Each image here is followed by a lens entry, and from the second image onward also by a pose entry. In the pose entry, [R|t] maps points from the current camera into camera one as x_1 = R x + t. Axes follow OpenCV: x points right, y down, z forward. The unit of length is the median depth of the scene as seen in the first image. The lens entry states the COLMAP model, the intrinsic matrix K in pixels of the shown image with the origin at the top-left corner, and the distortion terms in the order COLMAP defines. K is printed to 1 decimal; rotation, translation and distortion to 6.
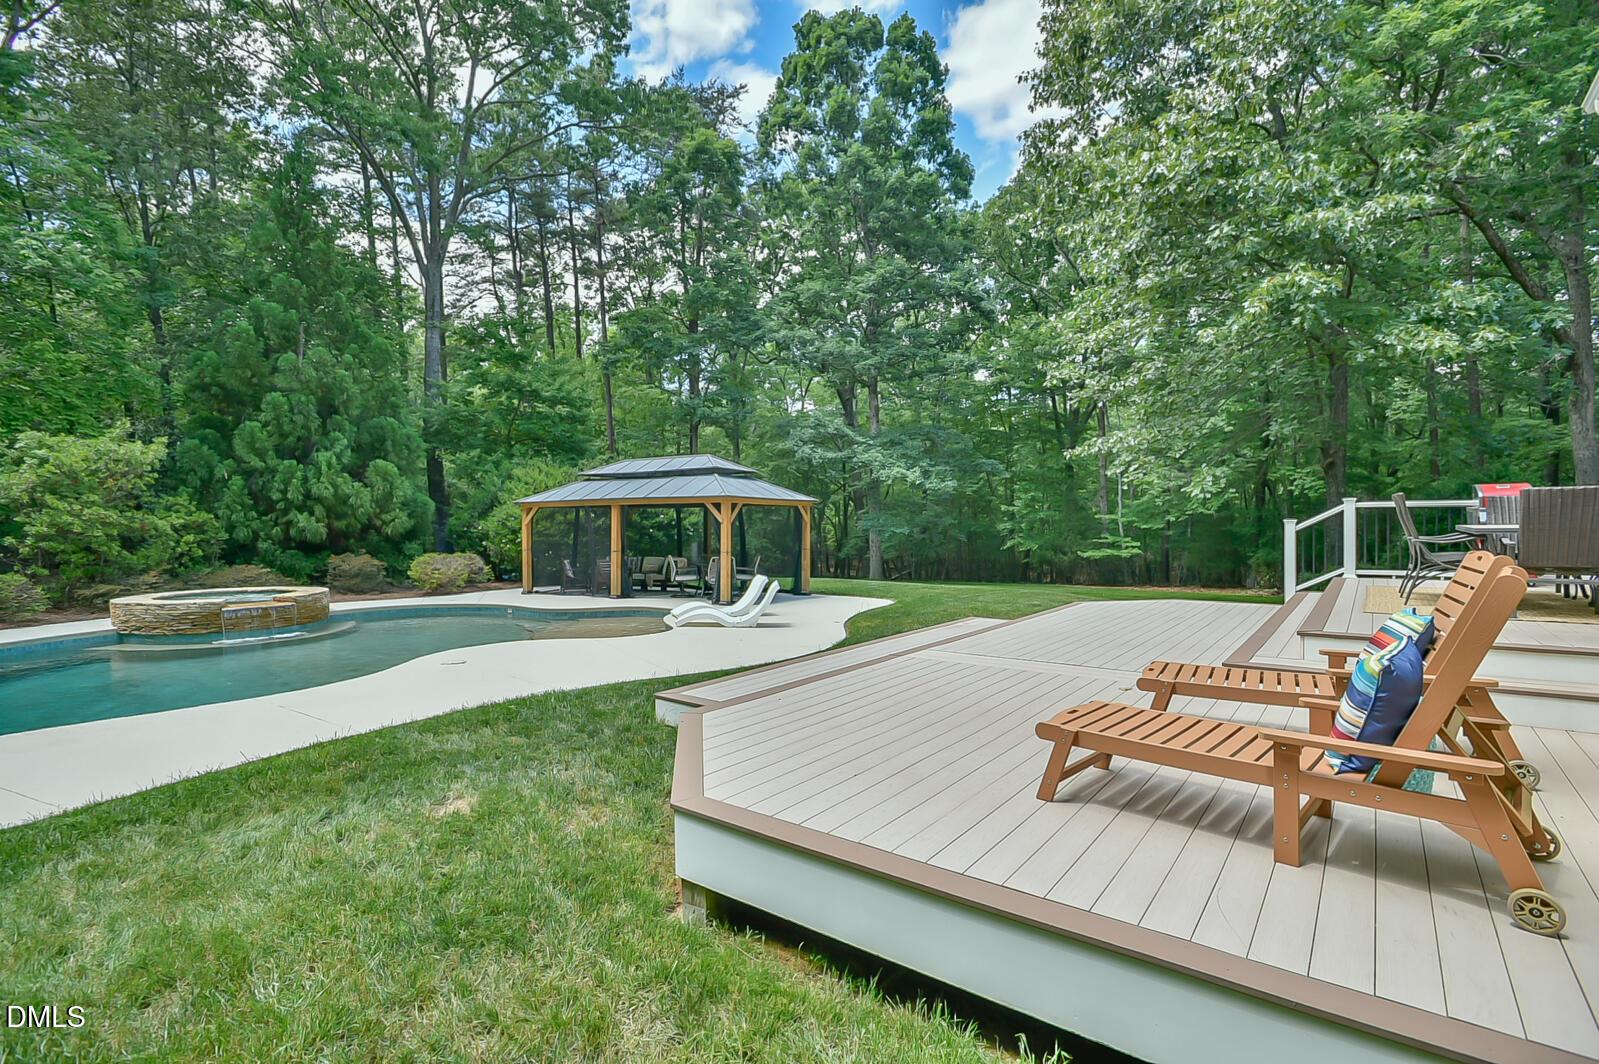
lens RADIAL K [[755.9, 0, 800.3], [0, 755.9, 539.0], [0, 0, 1]] dist [-0.013095, 0.003065]
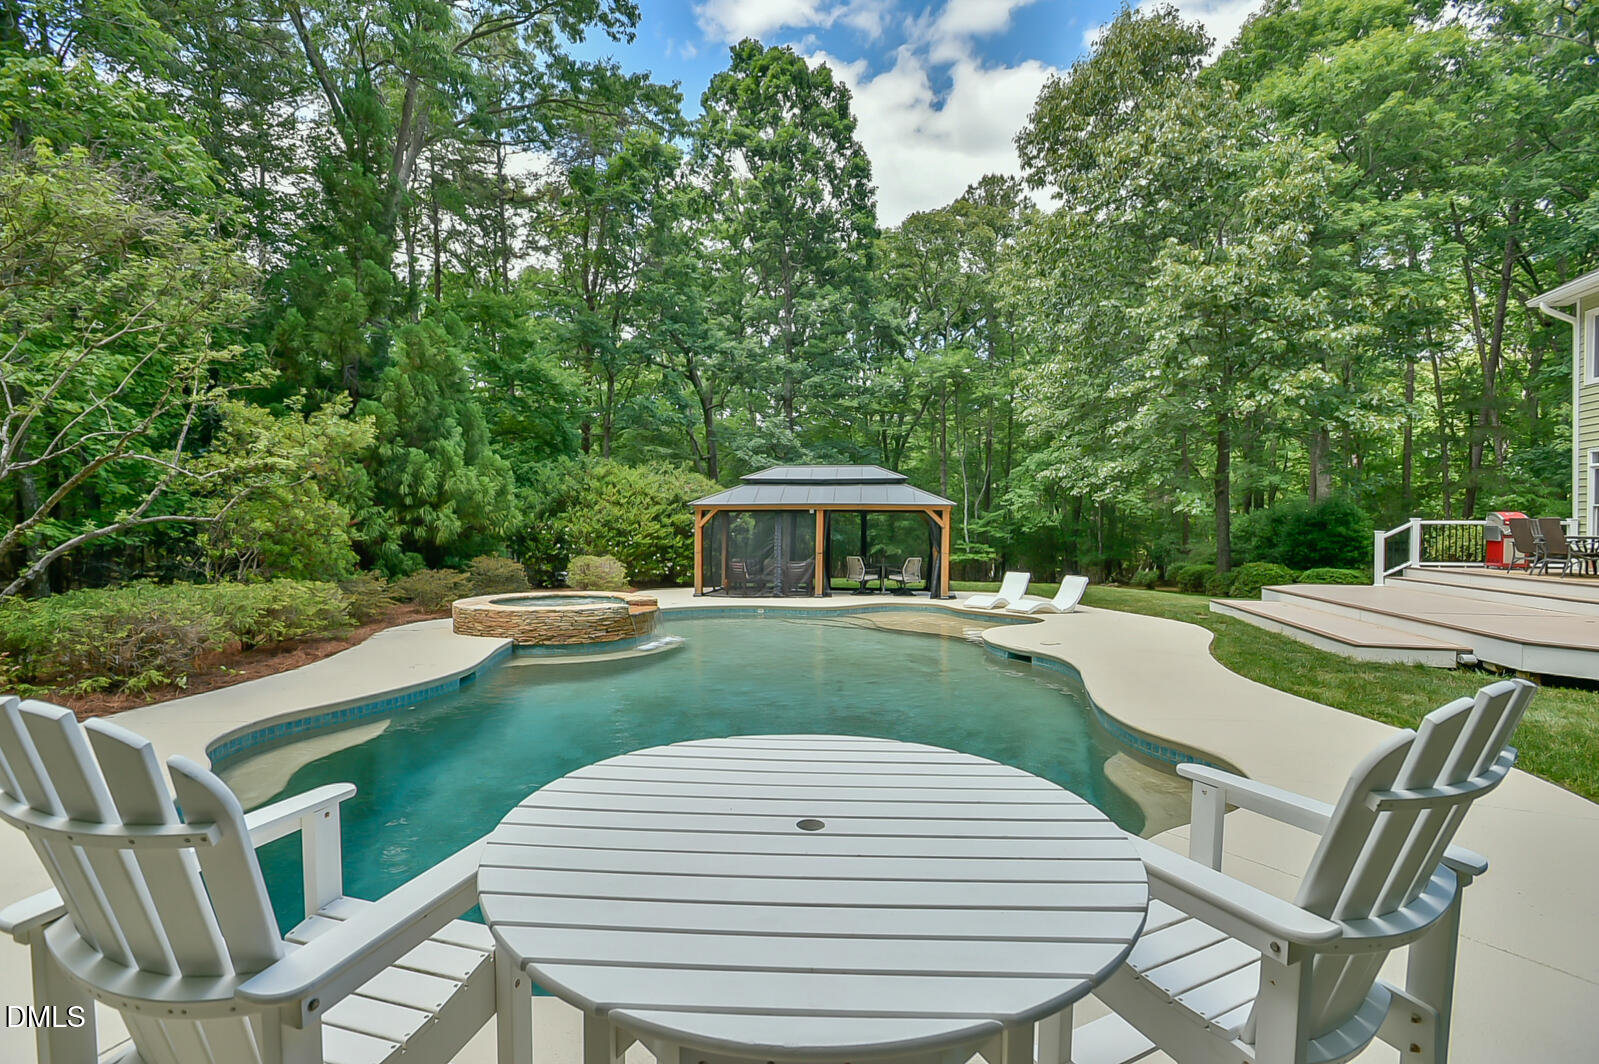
lens RADIAL K [[755.9, 0, 798.6], [0, 755.9, 534.3], [0, 0, 1]] dist [-0.013095, 0.003065]
pose [[0.909093, 0.009654, 0.416482, -0.715852], [-0.002526, 0.999841, -0.017663, 0.007943], [-0.416586, 0.015005, 0.908973, 0.041821]]
